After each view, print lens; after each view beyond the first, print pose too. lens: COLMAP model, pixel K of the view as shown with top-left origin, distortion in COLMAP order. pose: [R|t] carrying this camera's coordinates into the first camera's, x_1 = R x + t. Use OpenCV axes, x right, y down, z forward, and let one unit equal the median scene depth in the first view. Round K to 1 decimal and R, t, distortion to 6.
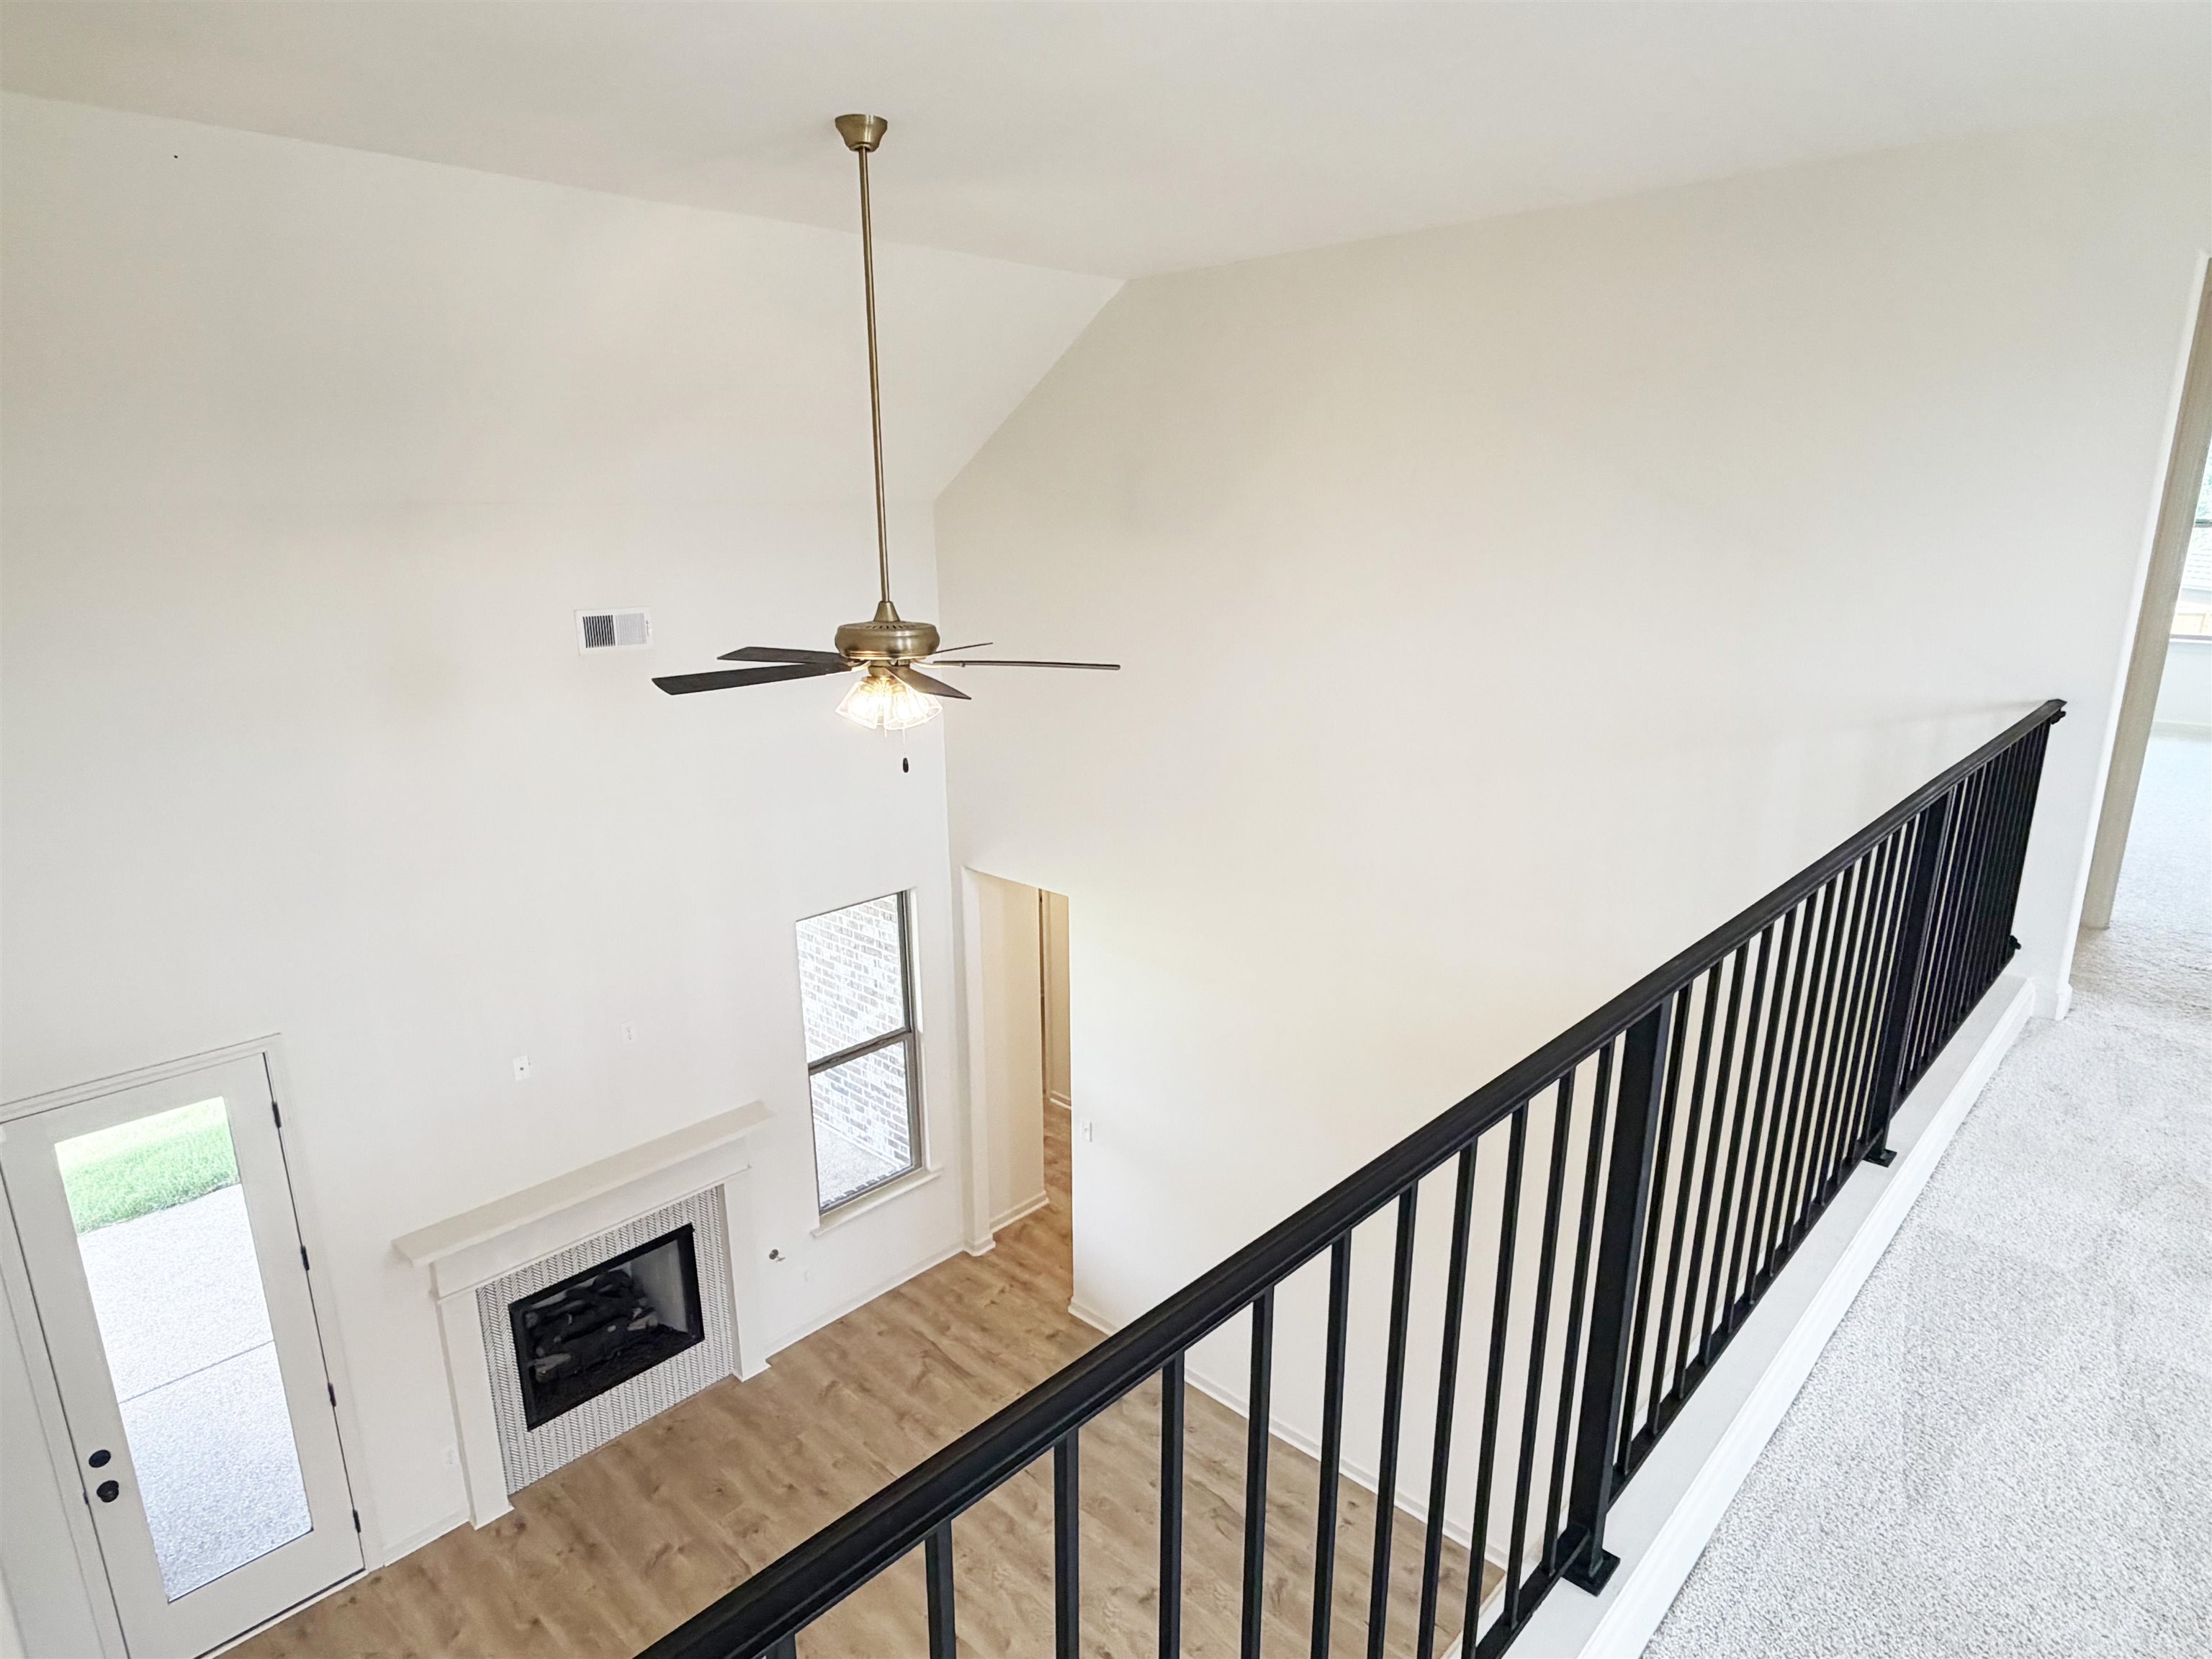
lens RADIAL K [[1258.4, 0, 1097.7], [0, 1258.4, 843.0], [0, 0, 1]] dist [-0.000736, 0.000934]
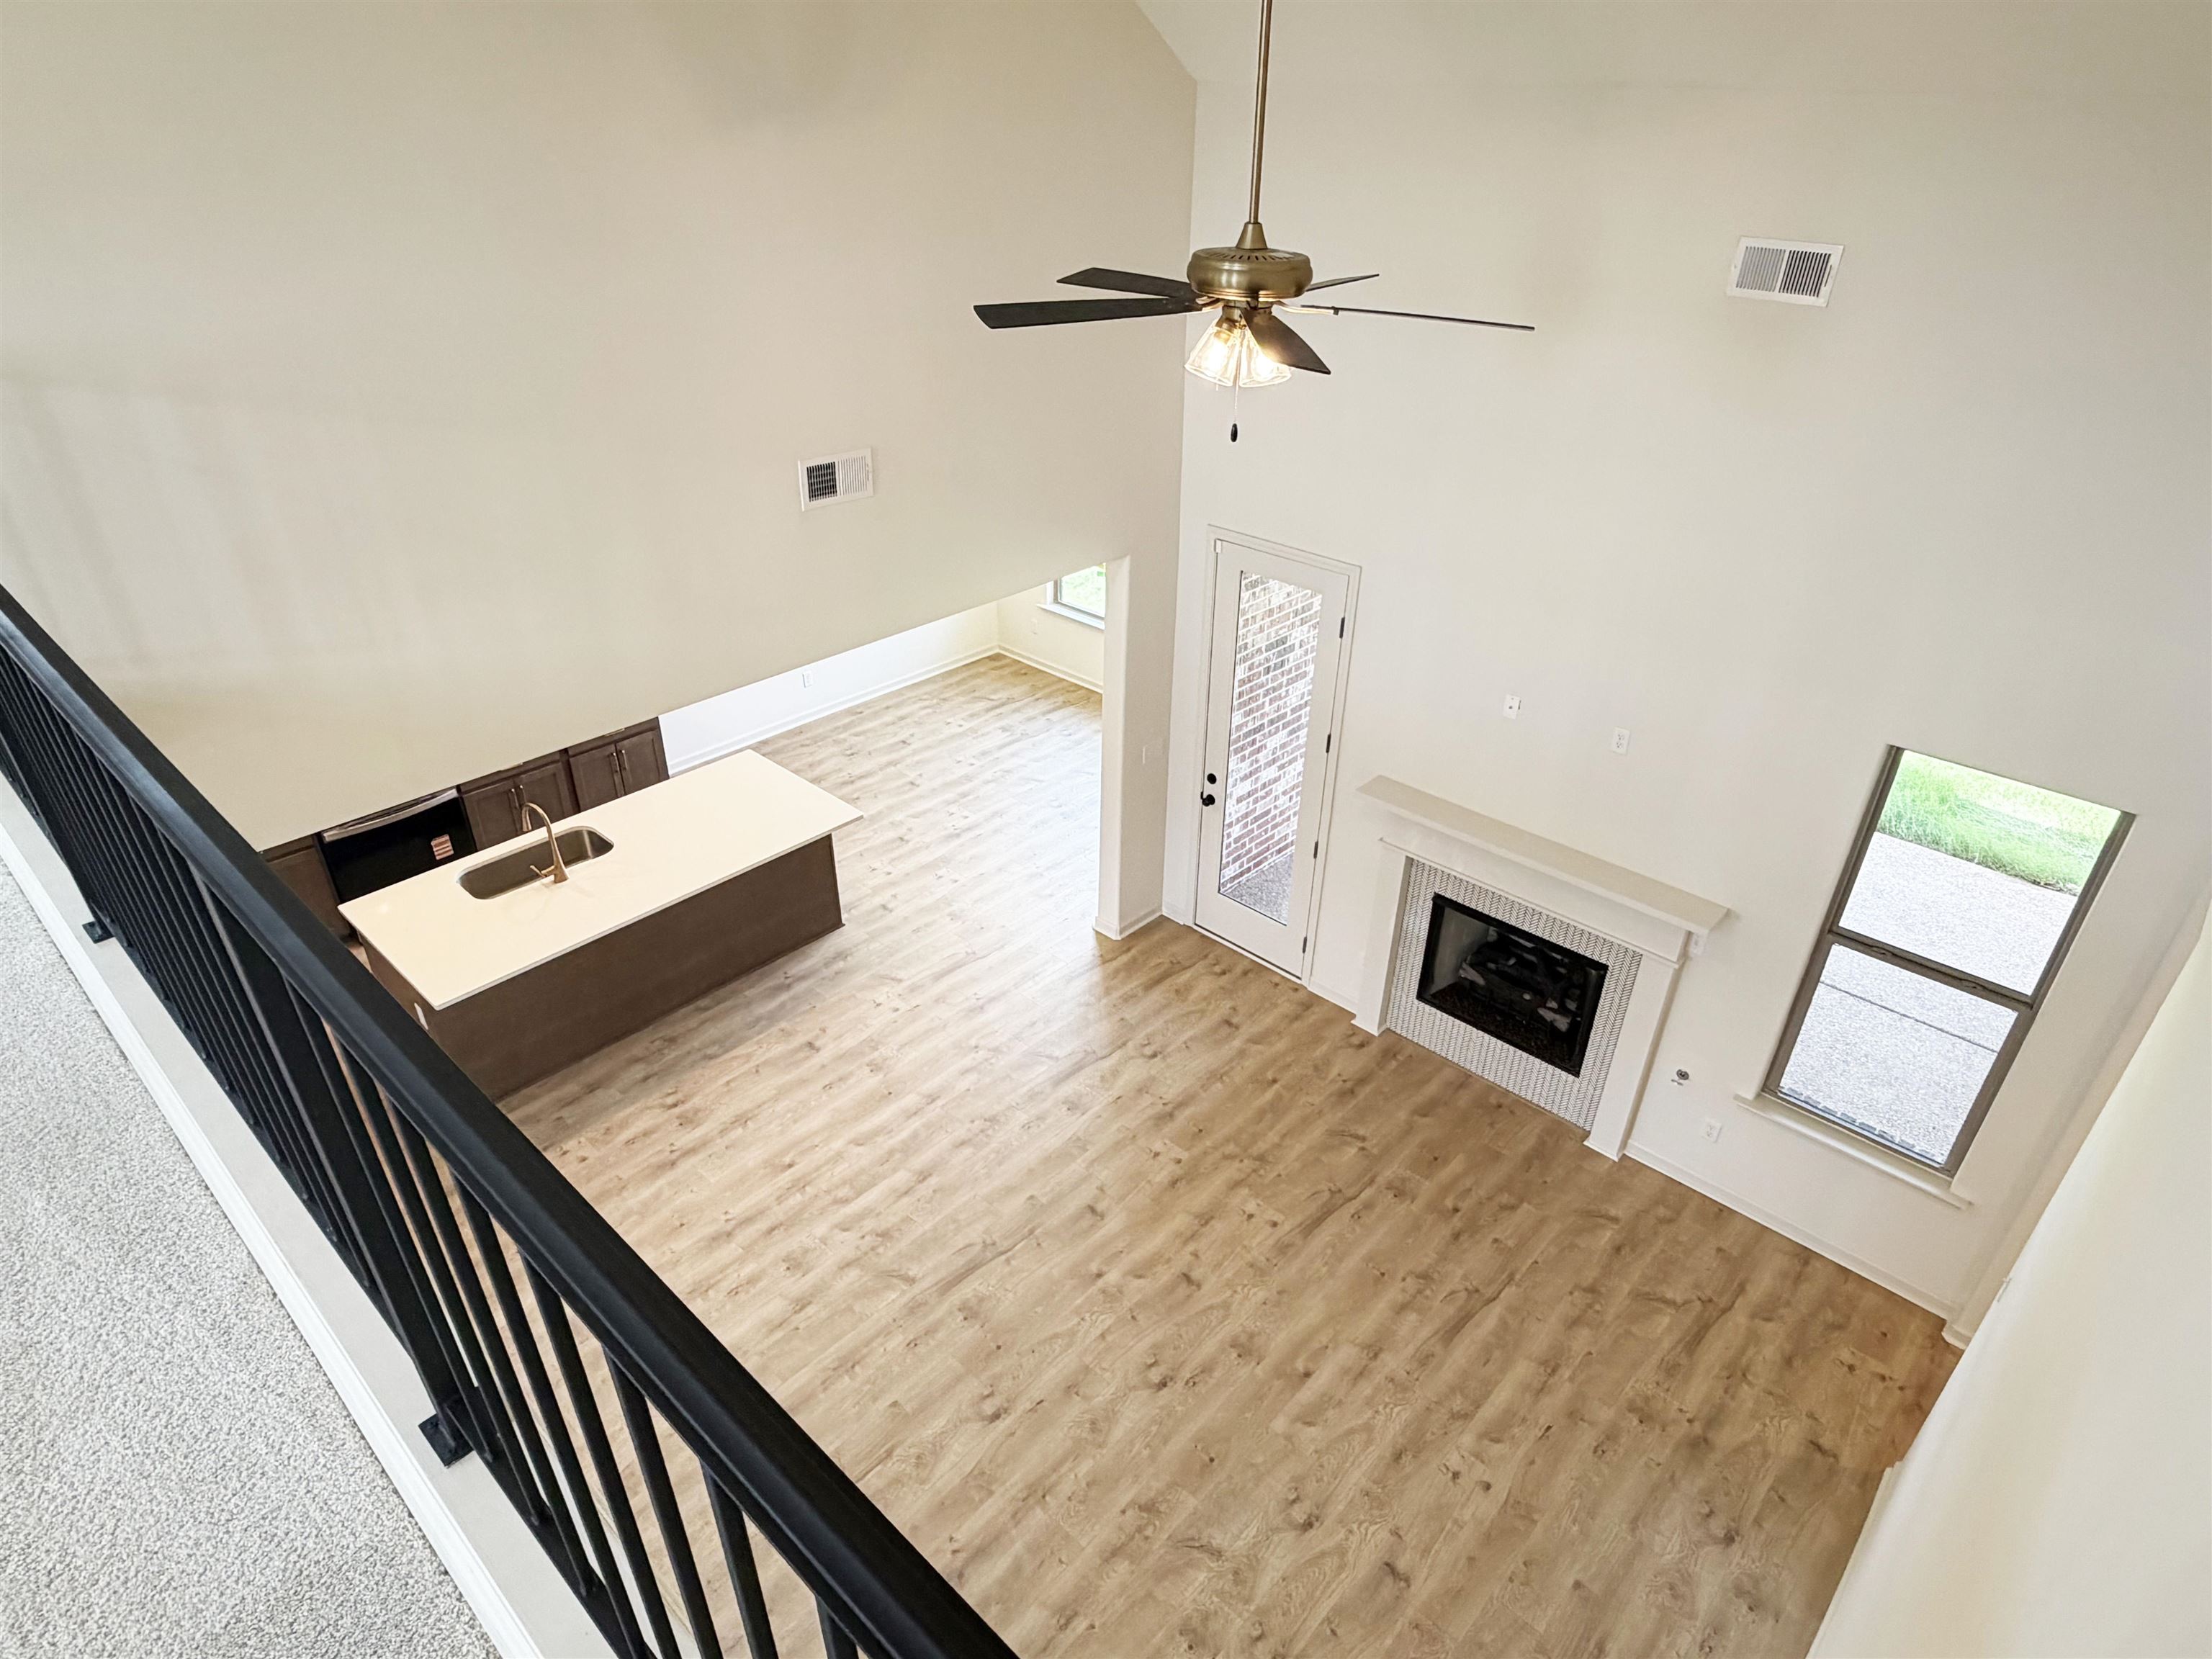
lens RADIAL K [[1256.9, 0, 1105.3], [0, 1256.9, 850.6], [0, 0, 1]] dist [-0.002359, 0.014432]
pose [[0.014662, 0.532603, -0.846238, 0.426386], [-0.269769, 0.817052, 0.509560, -0.144269], [0.962813, 0.220818, 0.155660, 0.505898]]
